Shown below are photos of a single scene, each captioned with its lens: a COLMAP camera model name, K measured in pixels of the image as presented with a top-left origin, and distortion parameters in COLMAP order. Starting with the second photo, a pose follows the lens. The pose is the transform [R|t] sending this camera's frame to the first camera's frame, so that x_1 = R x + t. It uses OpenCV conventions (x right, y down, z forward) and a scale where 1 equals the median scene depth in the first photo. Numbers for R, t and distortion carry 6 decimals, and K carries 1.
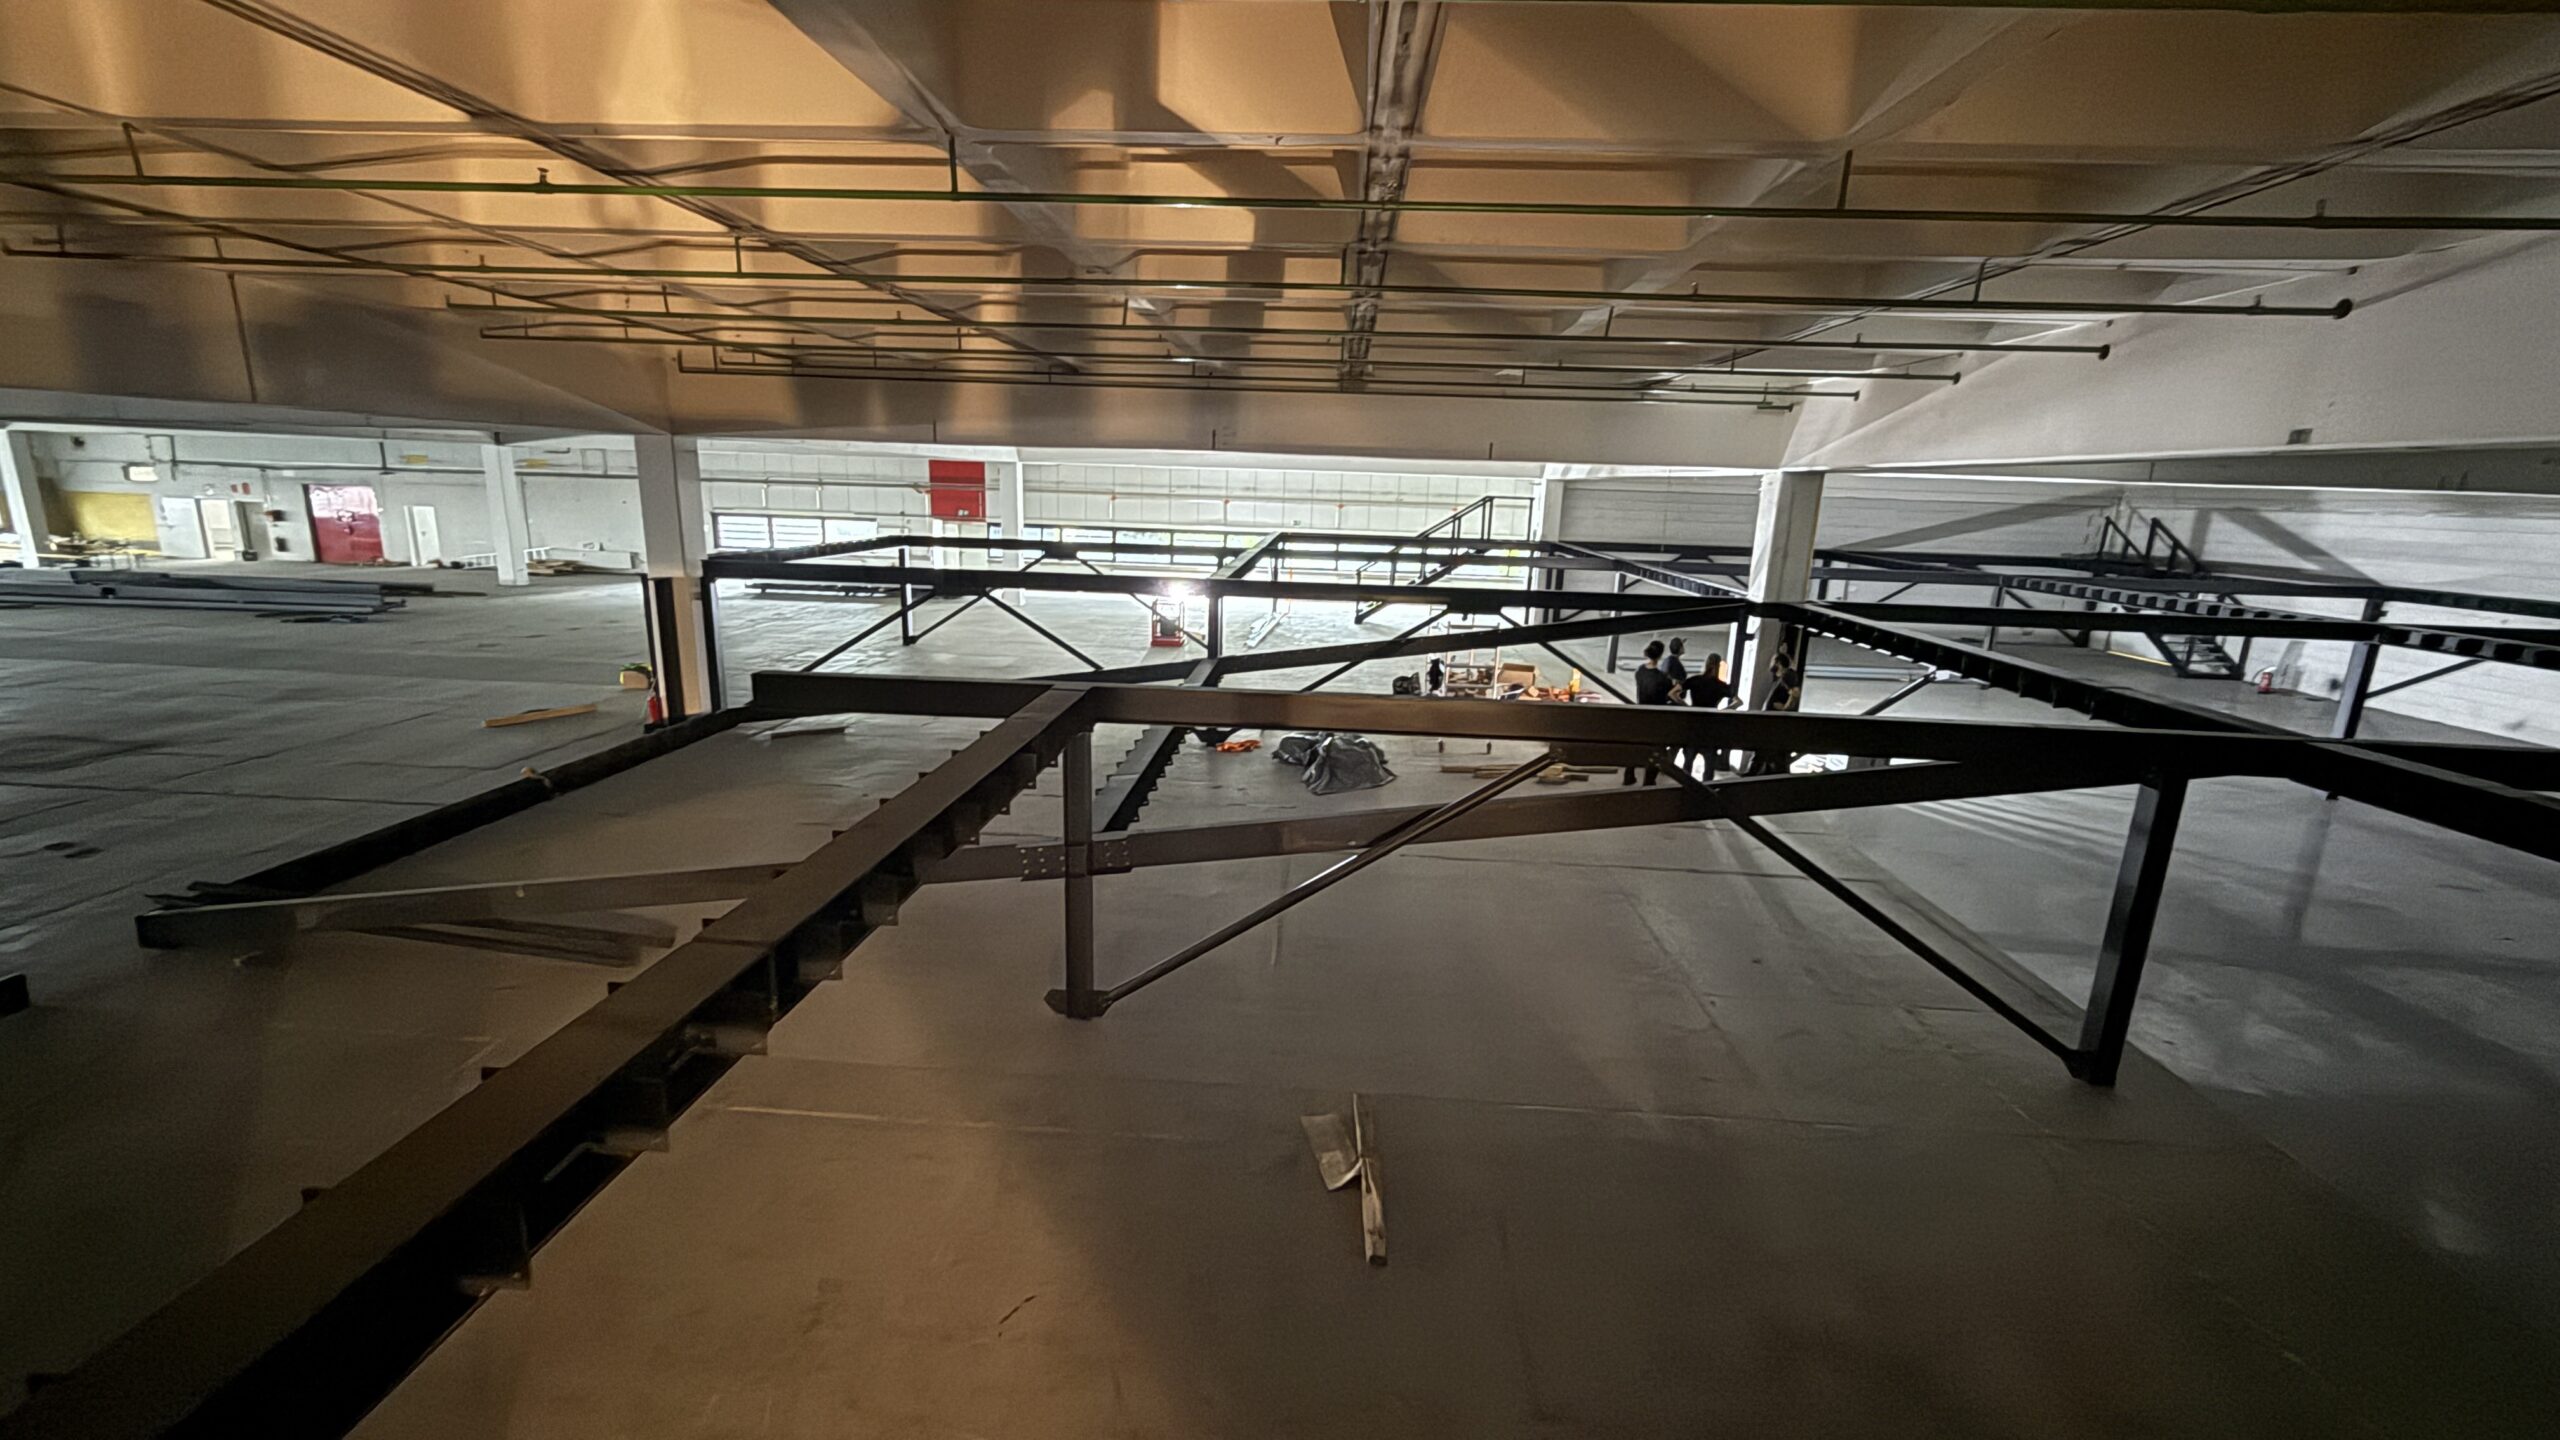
lens RADIAL K [[1014.0, 0, 1295.6], [0, 1014.0, 719.1], [0, 0, 1]] dist [0.009459, -0.000846]
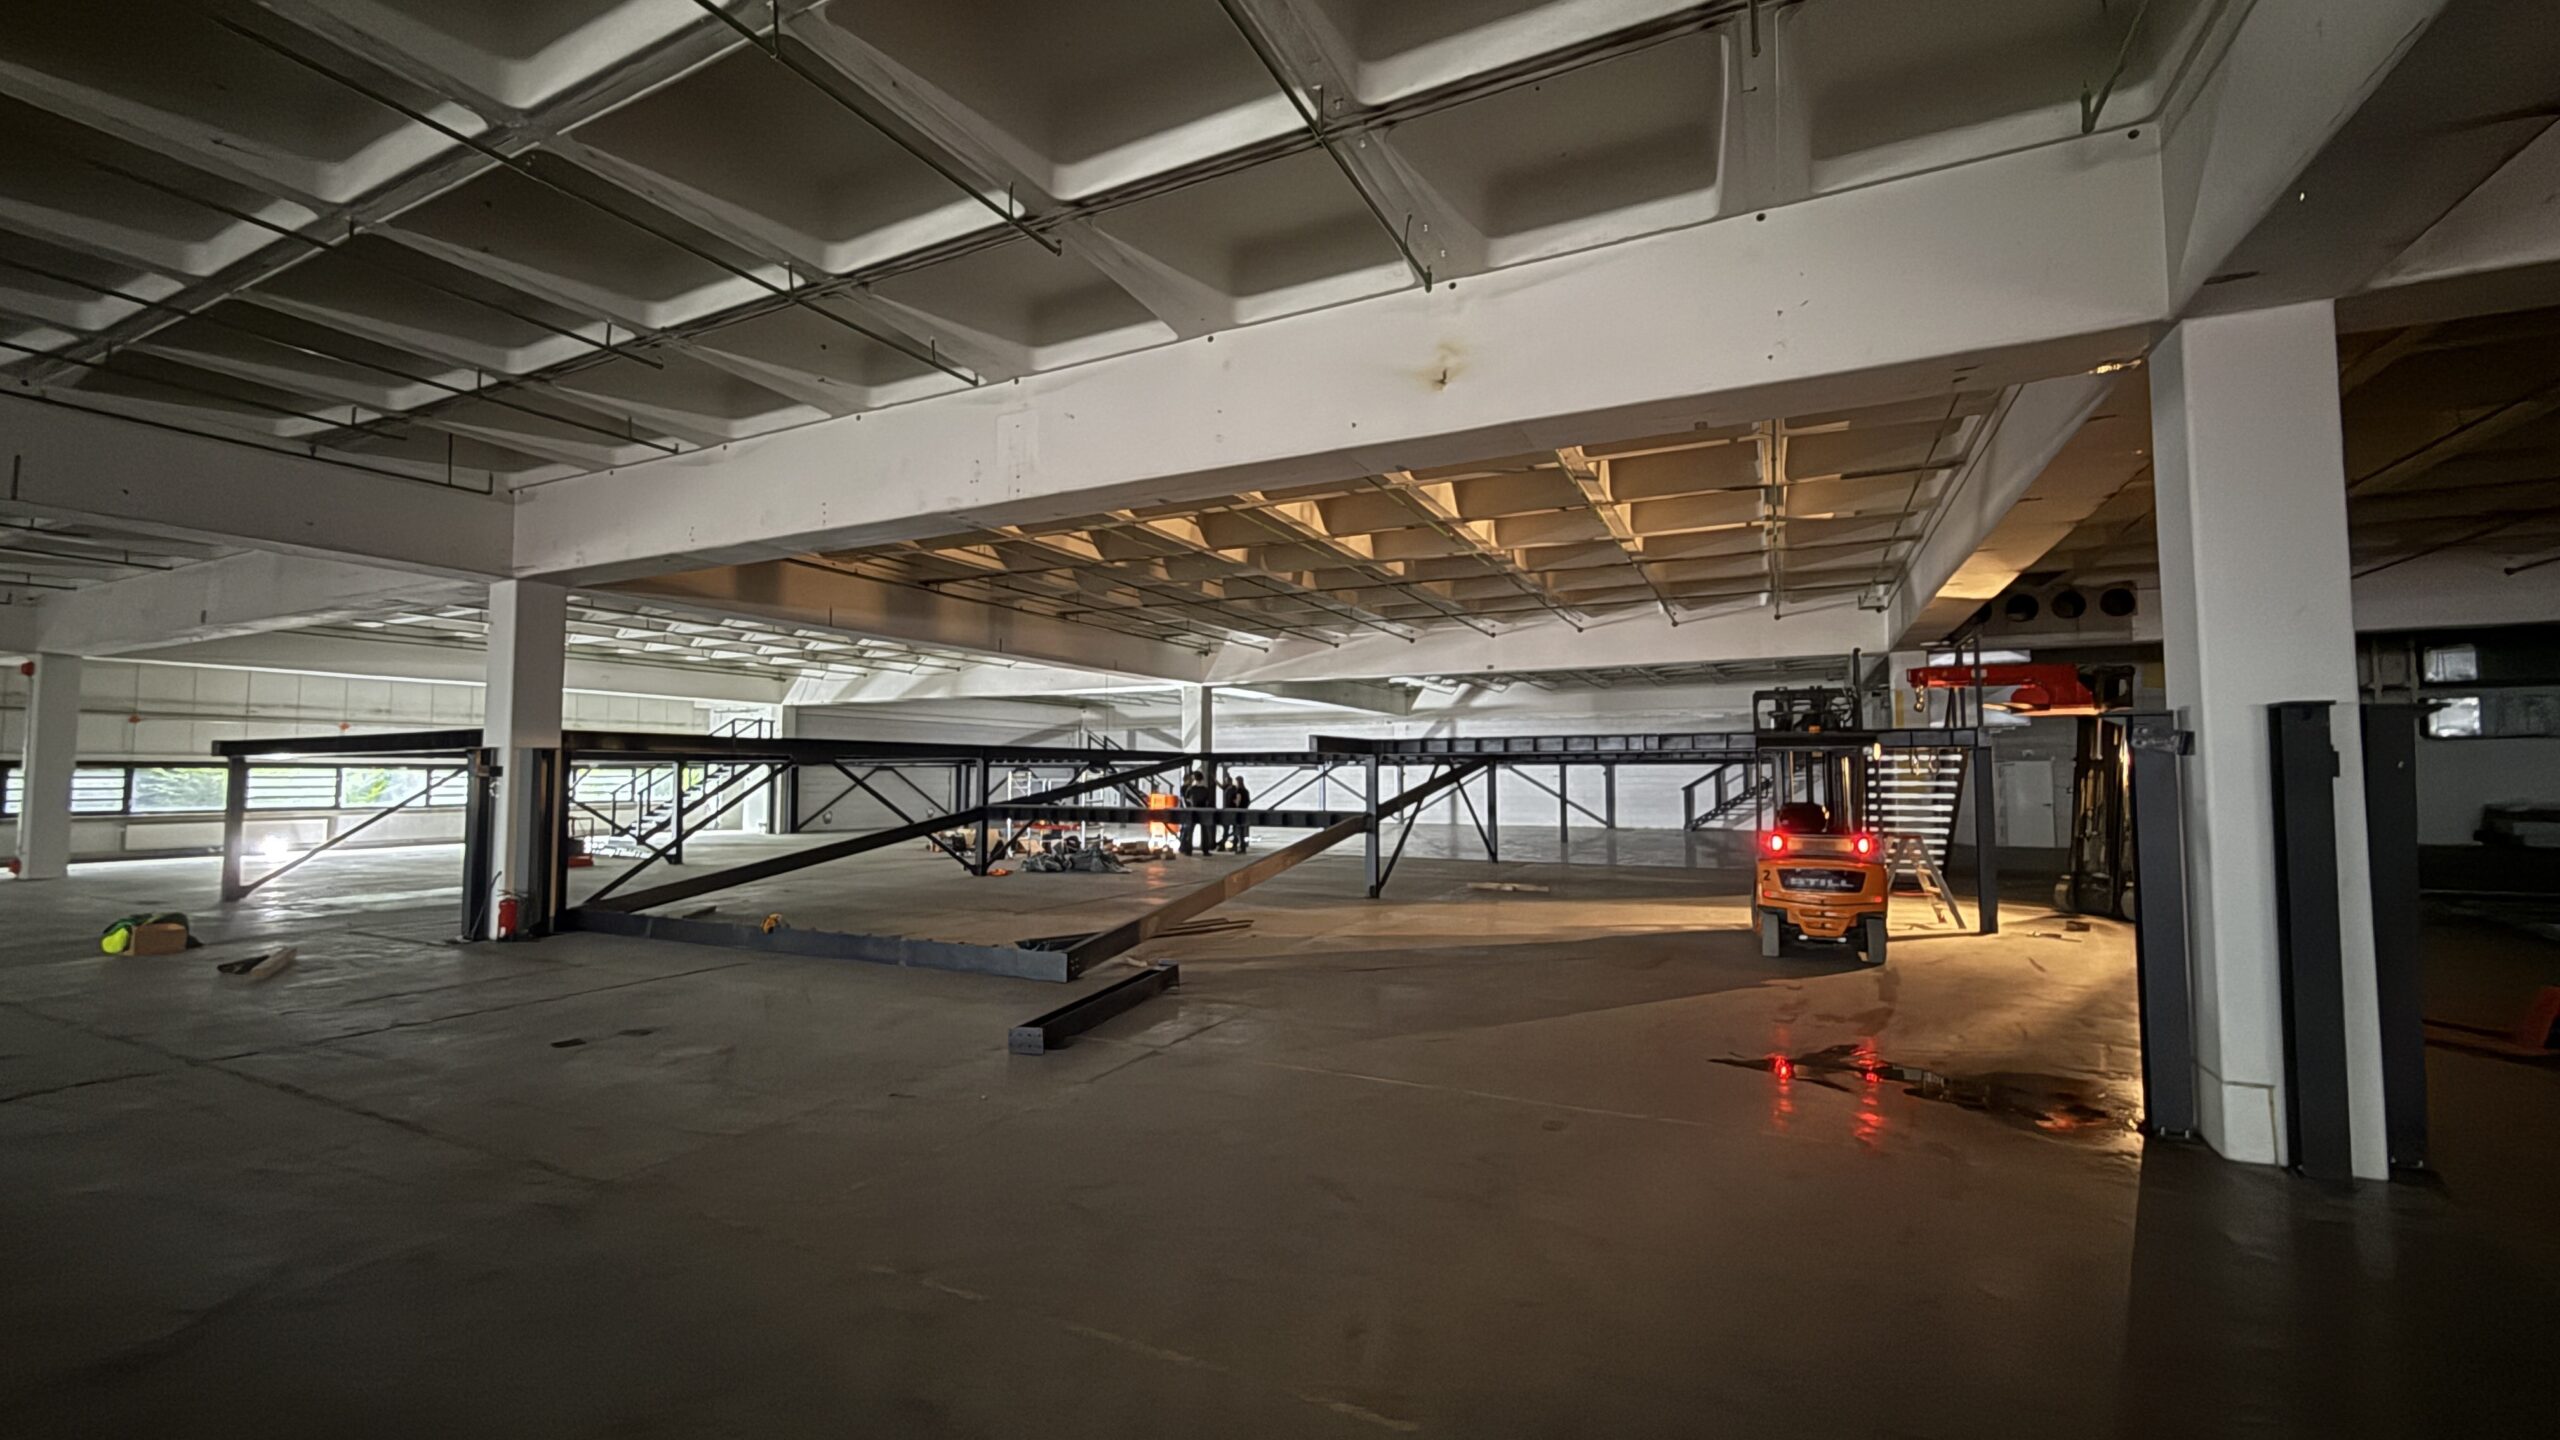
lens RADIAL K [[1014.0, 0, 1288.2], [0, 1014.0, 711.9], [0, 0, 1]] dist [0.009459, -0.000846]
pose [[0.394867, 0.023441, 0.918439, -1.093516], [0.221533, 0.967748, -0.119943, 0.064783], [-0.891630, 0.250826, 0.376939, 0.126212]]
